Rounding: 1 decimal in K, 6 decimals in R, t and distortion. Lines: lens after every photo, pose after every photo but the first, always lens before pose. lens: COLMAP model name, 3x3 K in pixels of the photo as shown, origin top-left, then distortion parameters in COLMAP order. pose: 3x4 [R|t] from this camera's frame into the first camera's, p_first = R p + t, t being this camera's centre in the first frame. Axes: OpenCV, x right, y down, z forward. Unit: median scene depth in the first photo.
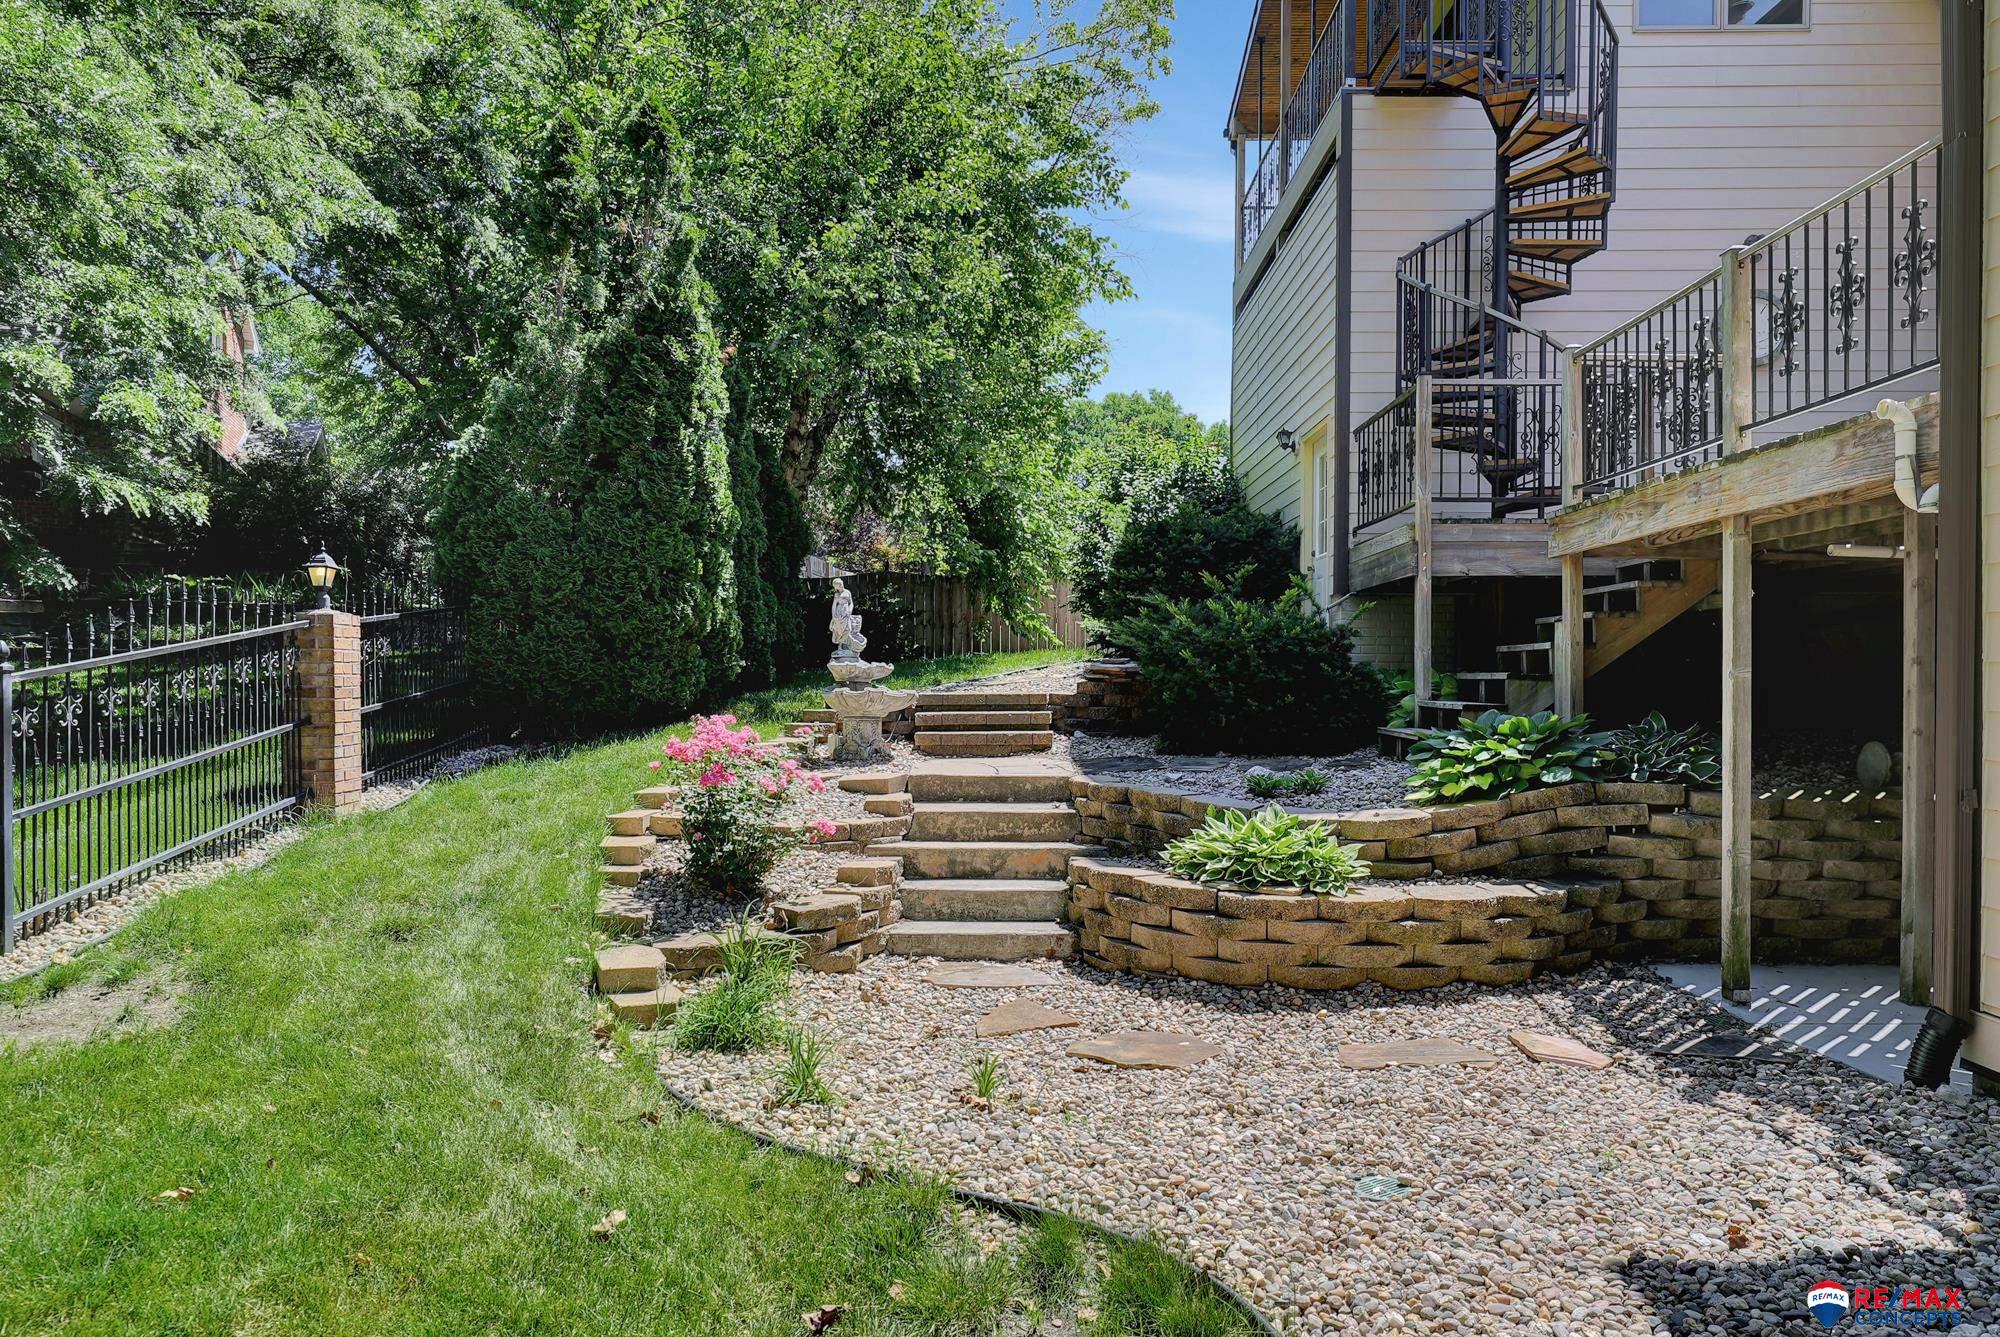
lens RADIAL K [[1268.5, 0, 1000.0], [0, 1268.5, 668.5], [0, 0, 1]] dist [0.024352, 0.000757]
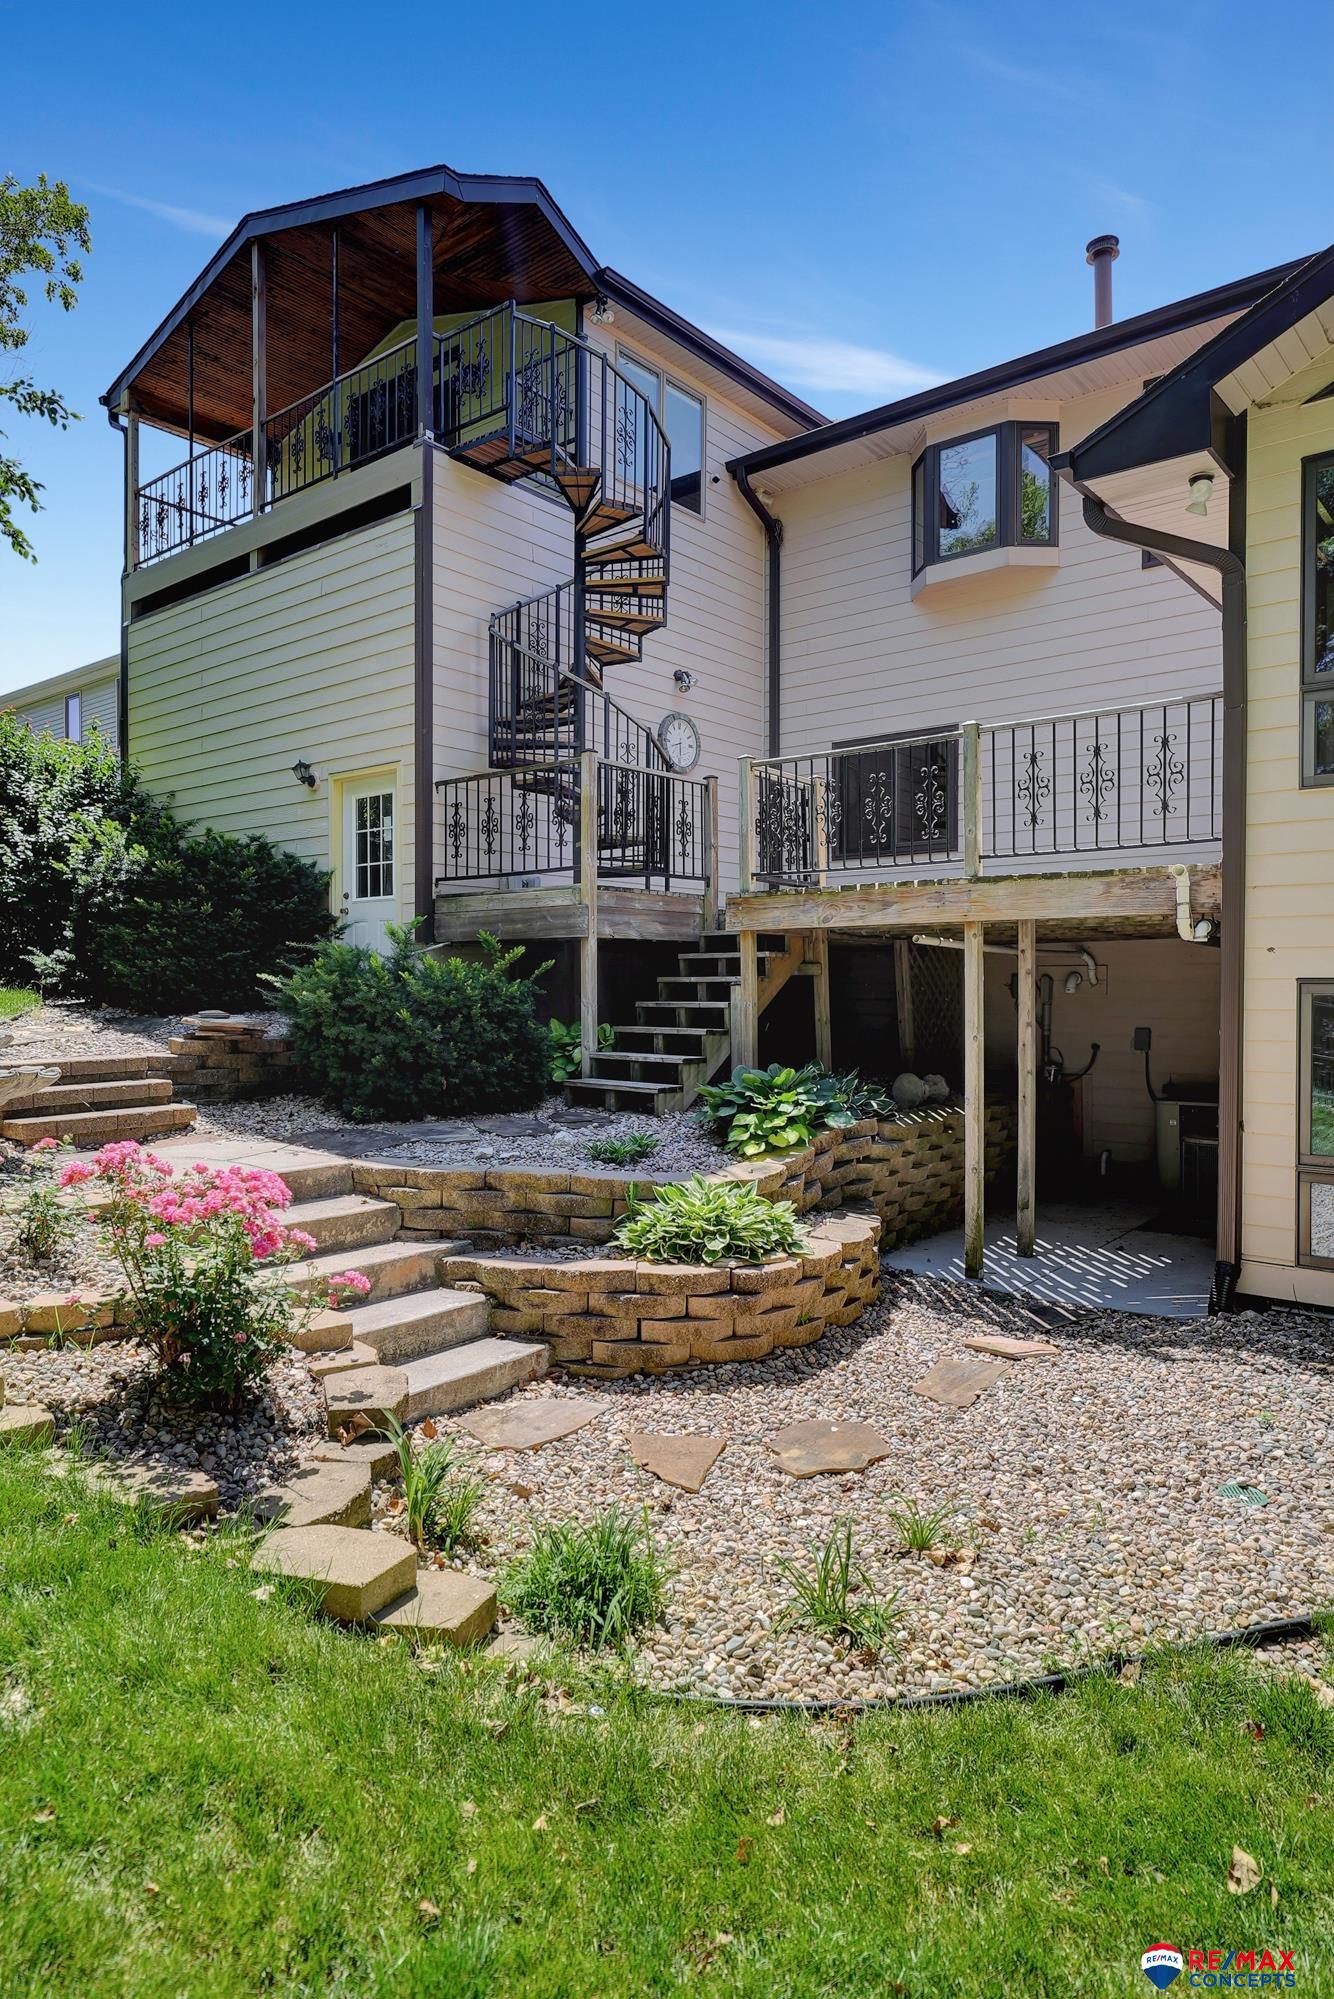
lens RADIAL K [[1179.9, 0, 667.0], [0, 1179.9, 999.5], [0, 0, 1]] dist [0.003785, 0.000469]
pose [[0.629828, -0.011833, 0.776644, -0.556714], [-0.005419, 0.999793, 0.019628, -0.054659], [-0.776716, -0.016571, 0.629633, 0.432606]]
